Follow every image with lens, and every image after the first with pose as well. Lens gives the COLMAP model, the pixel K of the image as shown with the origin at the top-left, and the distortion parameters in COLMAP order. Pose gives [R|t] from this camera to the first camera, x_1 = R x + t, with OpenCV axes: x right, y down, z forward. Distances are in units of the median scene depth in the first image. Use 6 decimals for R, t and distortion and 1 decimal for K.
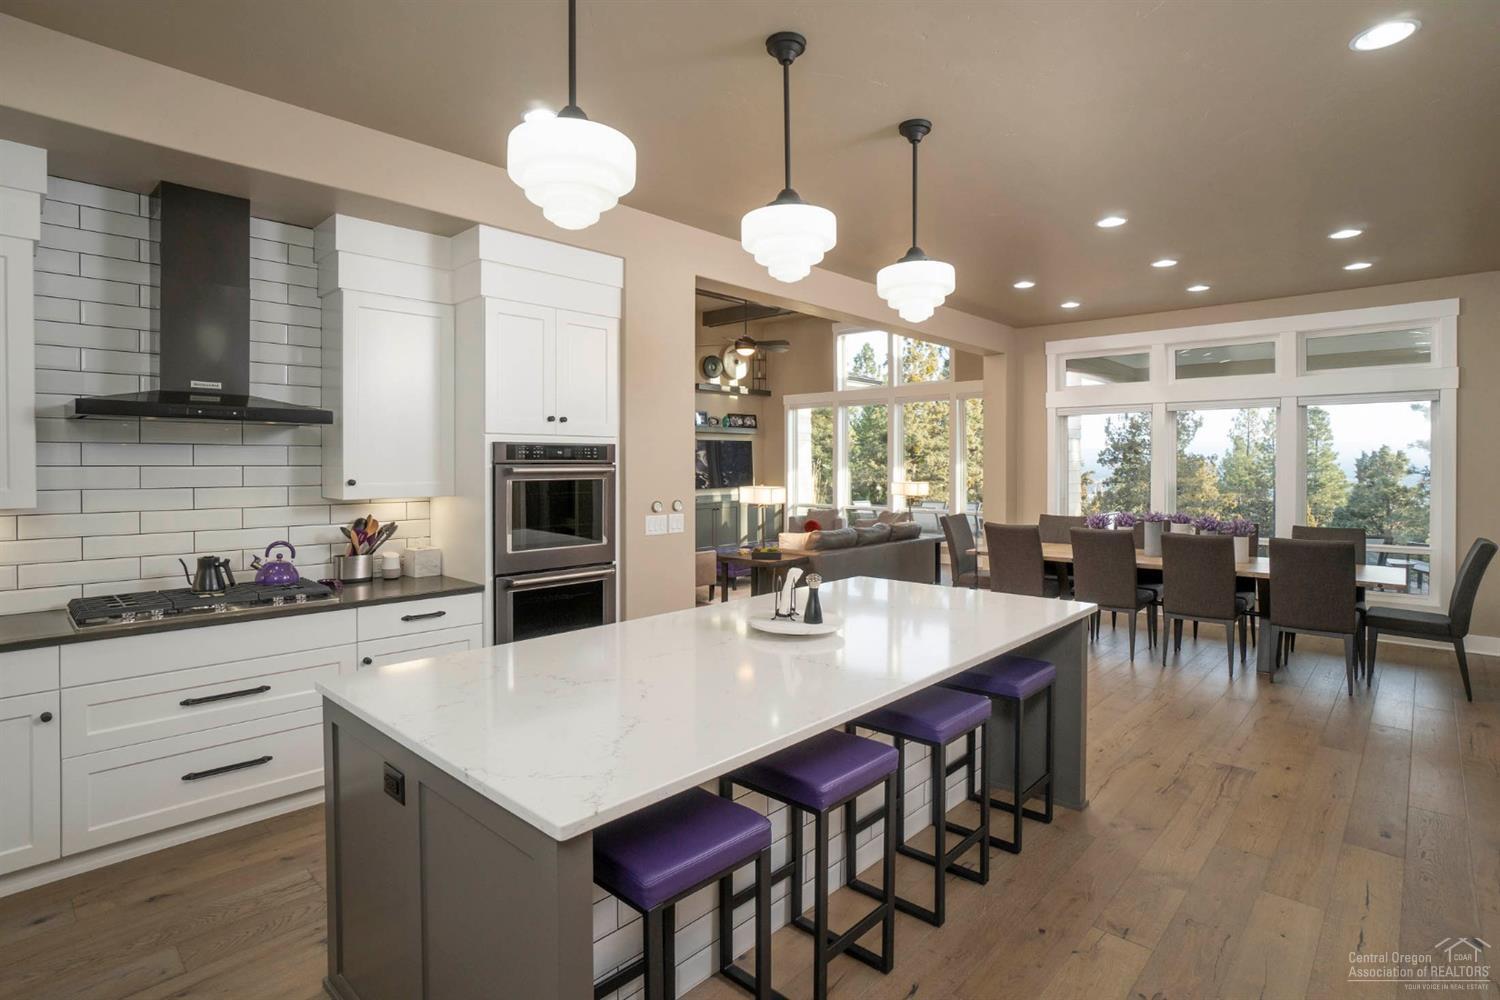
lens RADIAL K [[742.2, 0, 749.1], [0, 742.2, 469.0], [0, 0, 1]] dist [-0.004043, -0.000358]
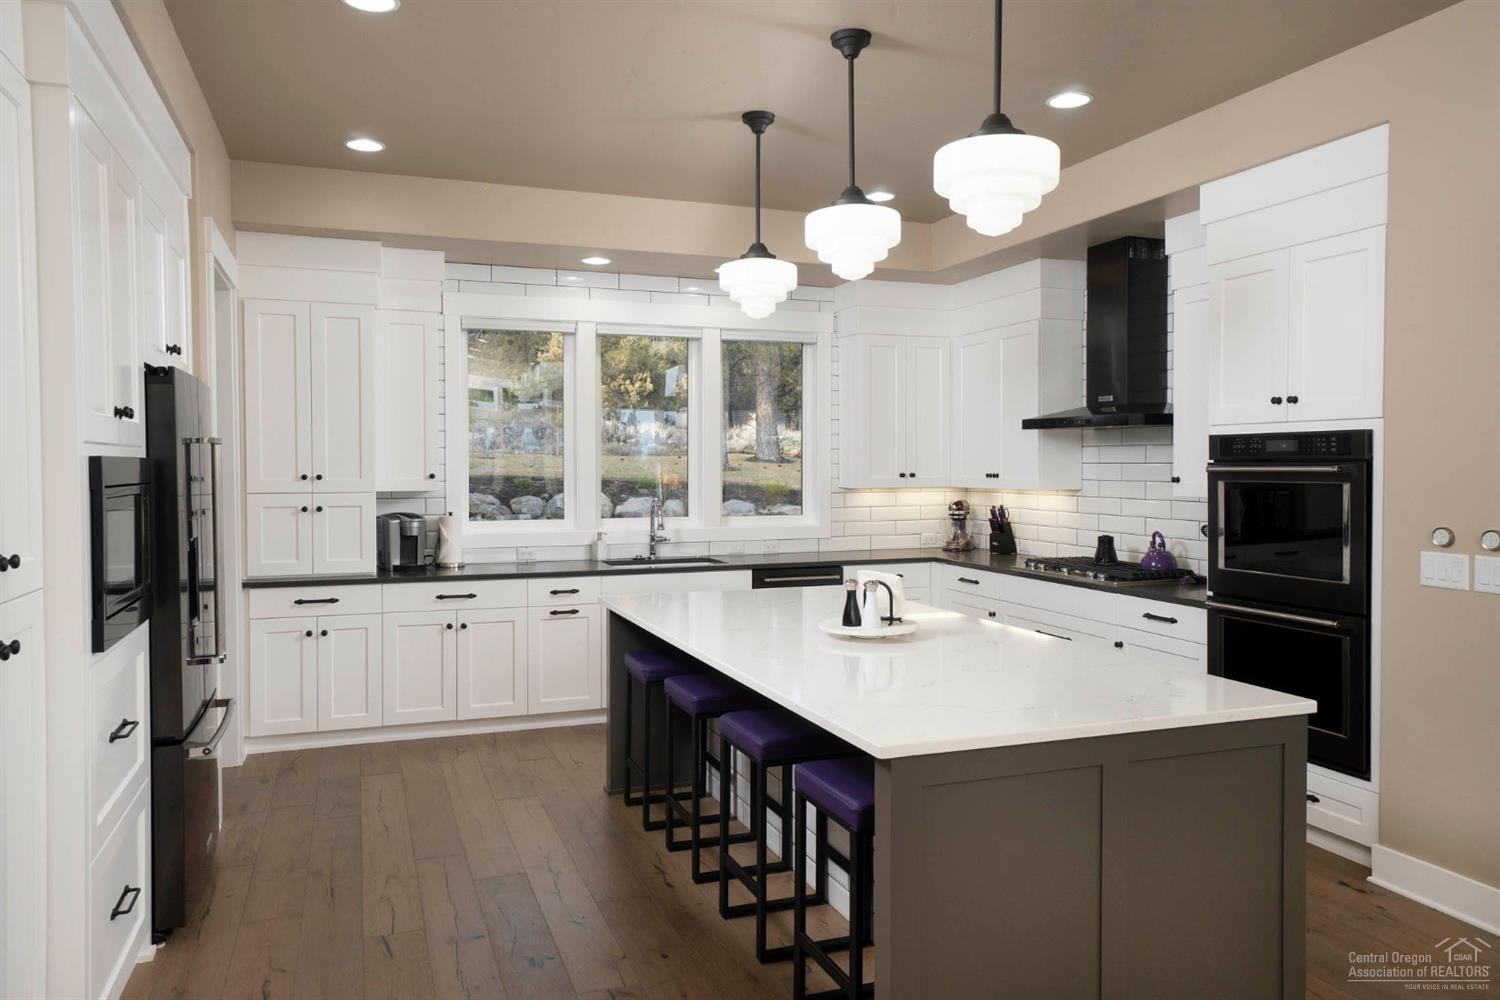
lens RADIAL K [[1073.2, 0, 745.7], [0, 1073.2, 493.5], [0, 0, 1]] dist [0.006774, -0.002093]
pose [[-0.441054, 0.025584, -0.897116, 0.905636], [-0.004899, 0.999510, 0.030912, -0.005008], [0.897467, 0.018029, -0.440712, 0.969503]]
